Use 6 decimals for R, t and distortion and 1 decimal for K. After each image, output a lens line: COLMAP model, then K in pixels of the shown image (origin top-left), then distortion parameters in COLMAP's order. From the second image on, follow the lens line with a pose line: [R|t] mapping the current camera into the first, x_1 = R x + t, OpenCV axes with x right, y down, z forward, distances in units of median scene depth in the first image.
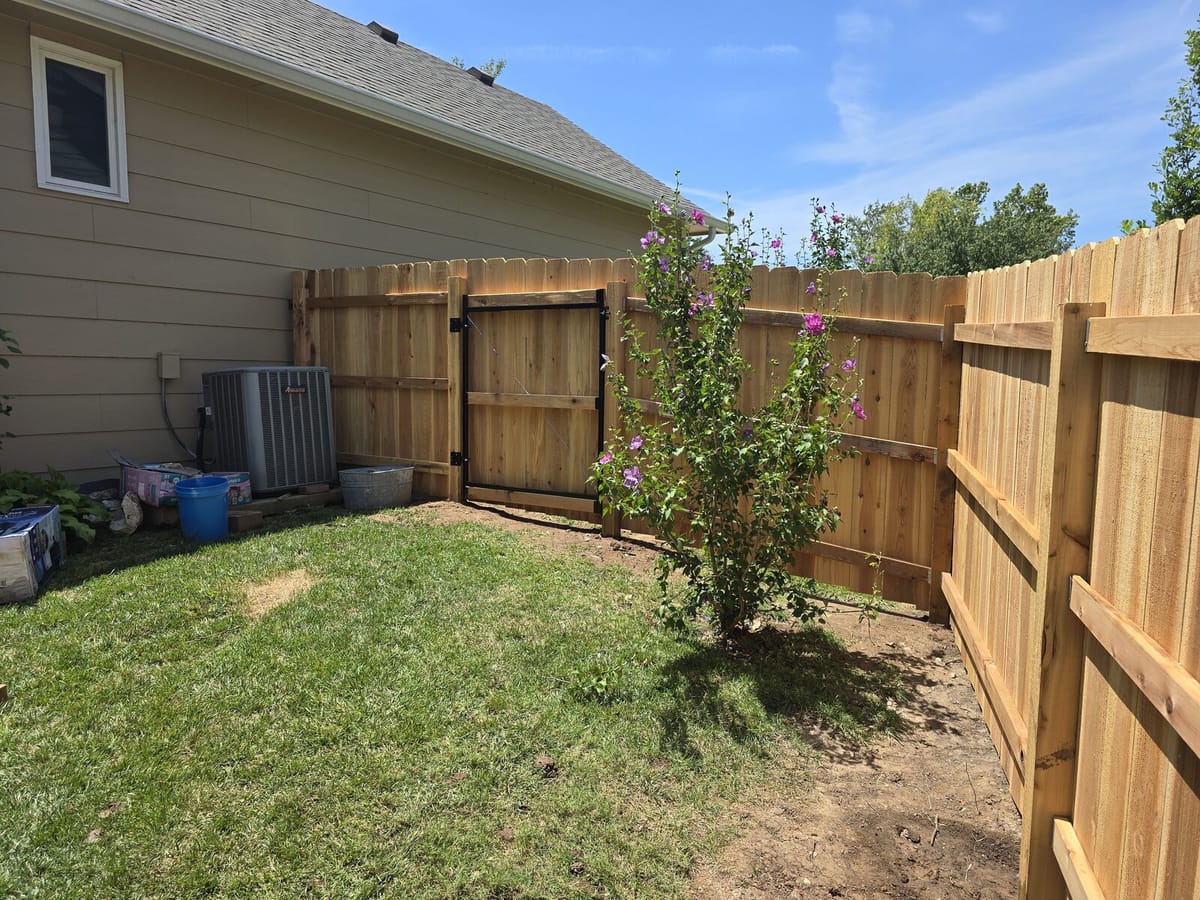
lens RADIAL K [[807.7, 0, 596.9], [0, 807.7, 443.5], [0, 0, 1]] dist [0.087014, -0.087698]
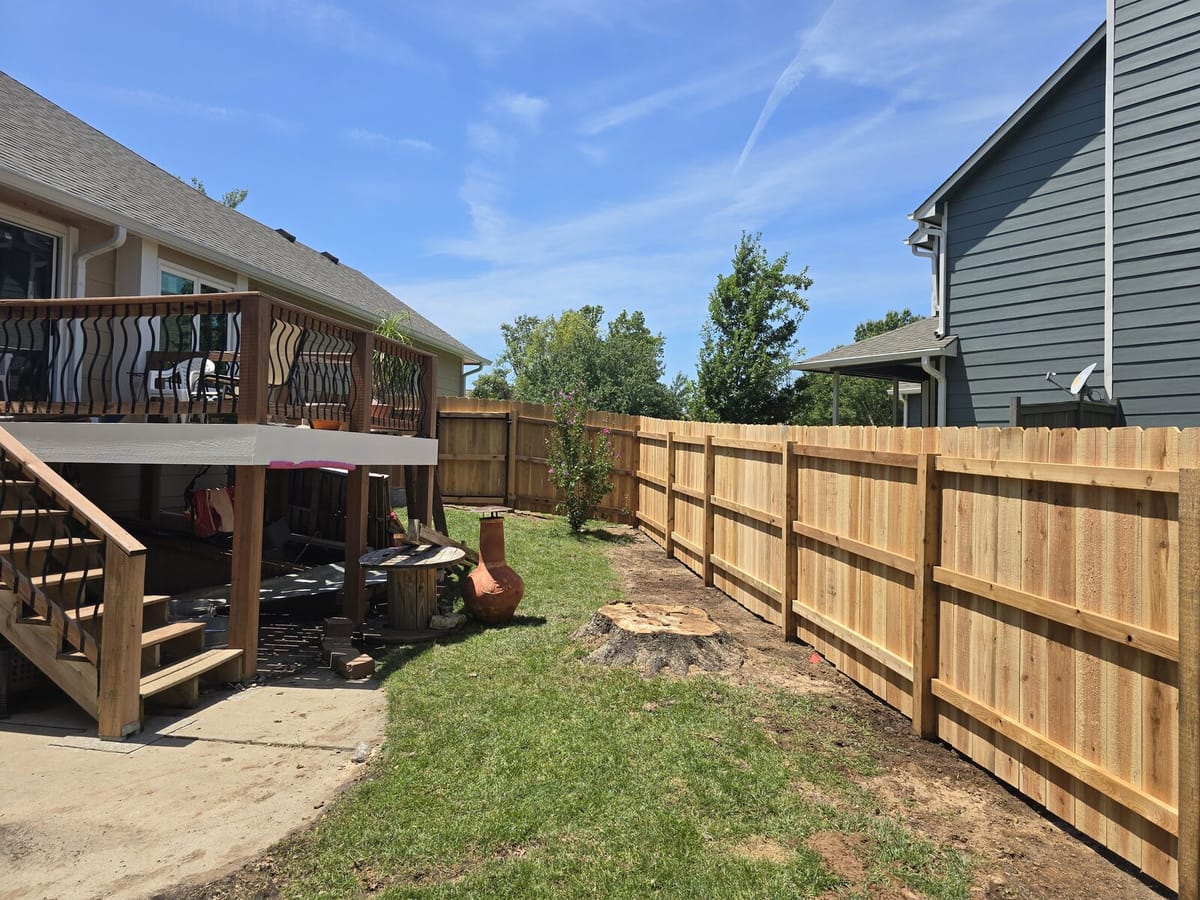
lens RADIAL K [[807.7, 0, 596.9], [0, 807.7, 443.5], [0, 0, 1]] dist [0.087014, -0.087698]
pose [[0.905736, 0.009524, 0.423734, -0.742072], [0.032269, 0.995296, -0.091346, 0.131723], [-0.422611, 0.096408, 0.901169, -1.258528]]
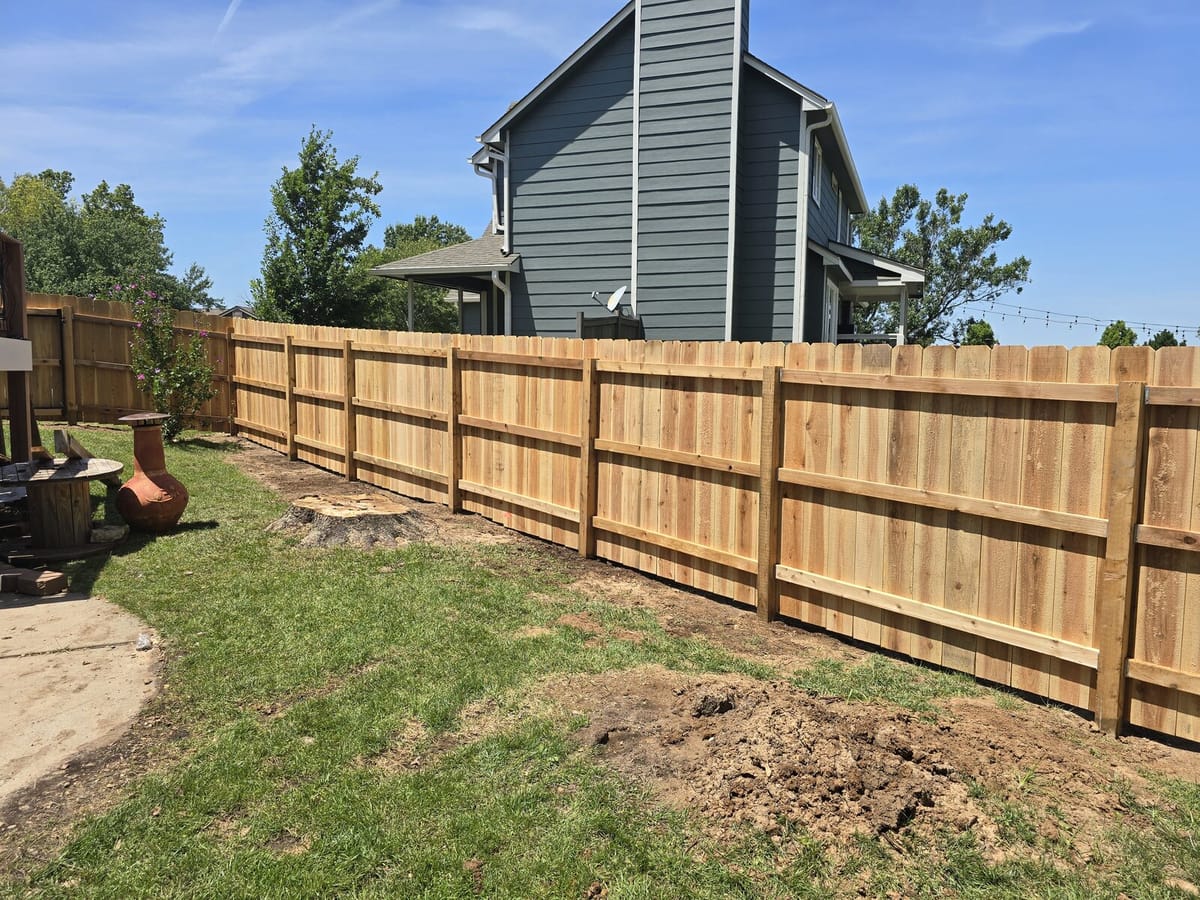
lens RADIAL K [[825.8, 0, 585.9], [0, 825.8, 449.6], [0, 0, 1]] dist [0.092059, -0.095625]
pose [[0.540486, -0.091686, 0.836342, -1.068506], [0.072430, 0.995425, 0.062318, 0.131844], [-0.838229, 0.026894, 0.544654, -1.274861]]
